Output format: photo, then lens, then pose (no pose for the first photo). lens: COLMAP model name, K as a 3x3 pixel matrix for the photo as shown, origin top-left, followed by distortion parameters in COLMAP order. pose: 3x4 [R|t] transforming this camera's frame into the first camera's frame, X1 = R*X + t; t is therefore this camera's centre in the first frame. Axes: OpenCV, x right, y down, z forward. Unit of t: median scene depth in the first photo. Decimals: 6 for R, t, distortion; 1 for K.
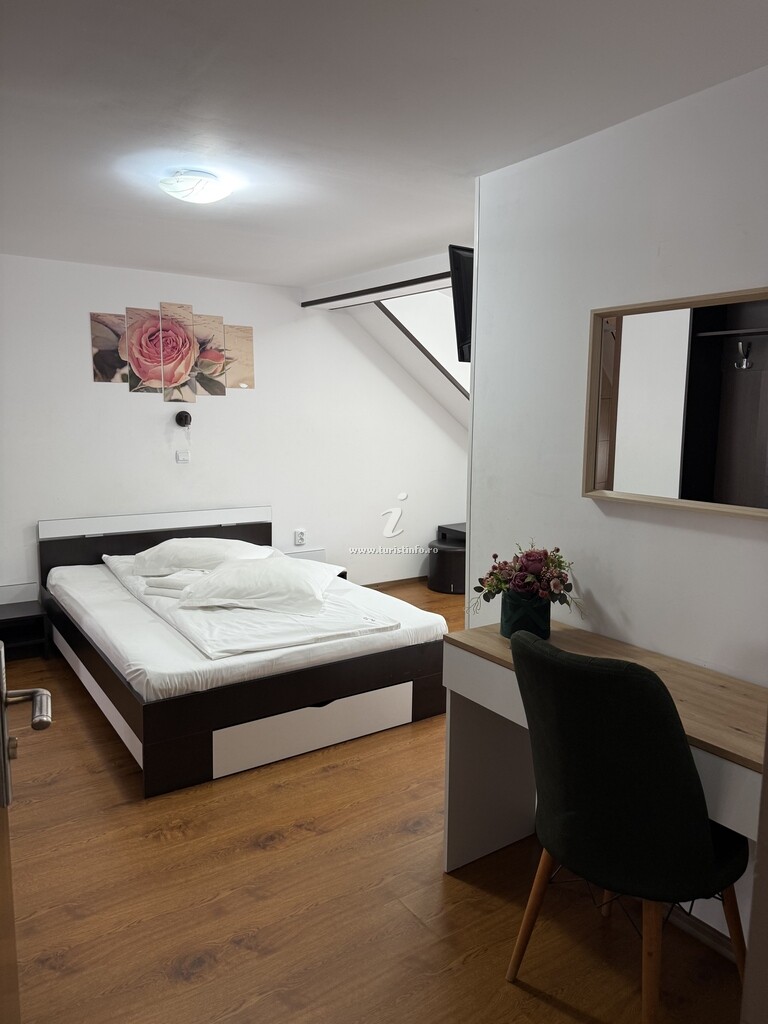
lens RADIAL K [[717.9, 0, 394.0], [0, 717.9, 509.5], [0, 0, 1]] dist [0.155215, -0.299735]
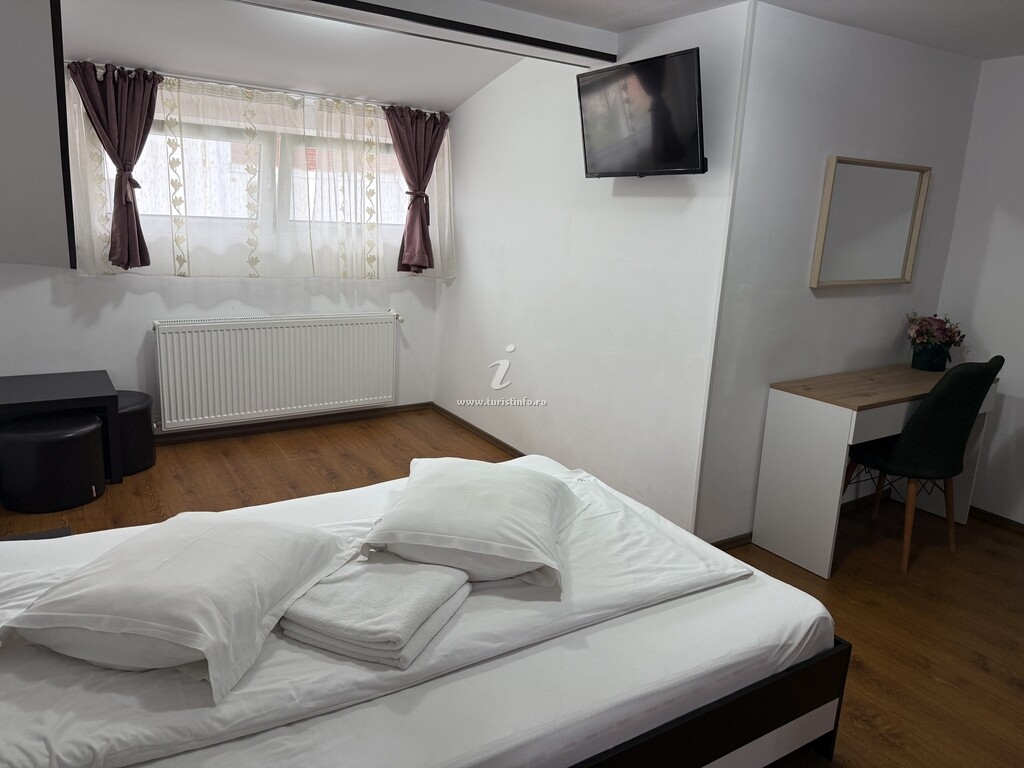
lens RADIAL K [[722.8, 0, 514.8], [0, 722.8, 385.1], [0, 0, 1]] dist [0.115289, -0.172472]
pose [[0.041048, -0.254206, 0.966279, -0.585890], [0.095220, 0.963687, 0.249479, -0.120001], [-0.994610, 0.081768, 0.063763, 0.733461]]
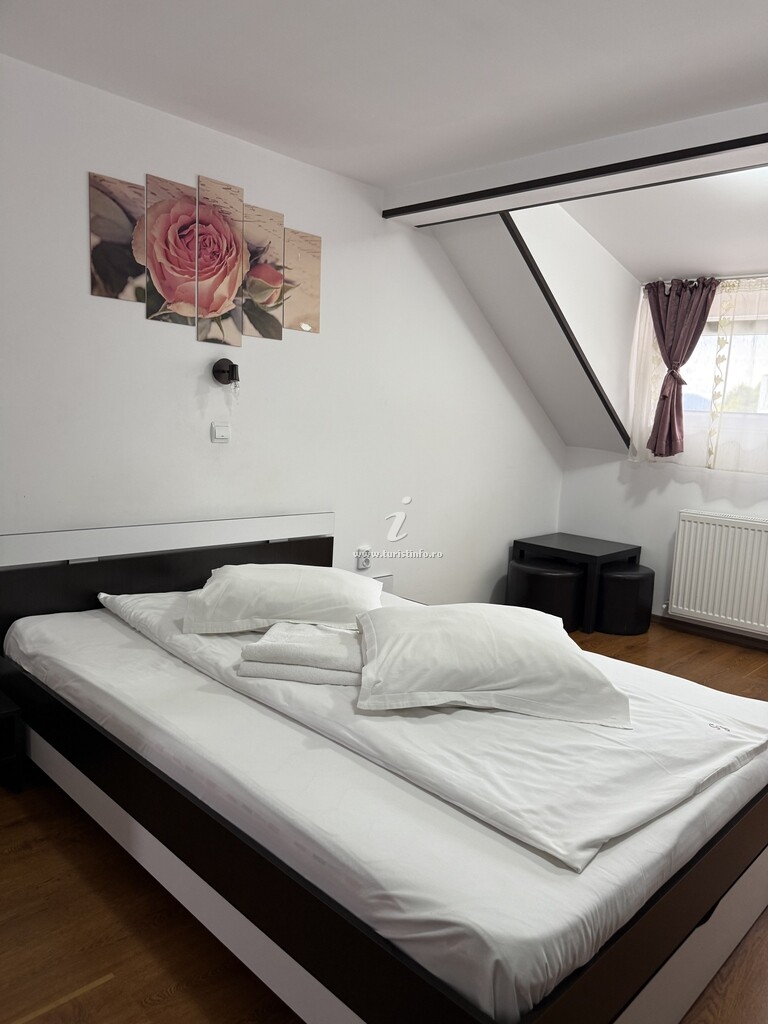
lens RADIAL K [[722.8, 0, 384.0], [0, 722.8, 512.0], [0, 0, 1]] dist [0.115289, -0.172472]
pose [[0.981990, 0.010109, 0.188661, -0.278353], [-0.009342, 0.999944, -0.004954, -0.002252], [-0.188700, 0.003102, 0.982030, 0.369060]]
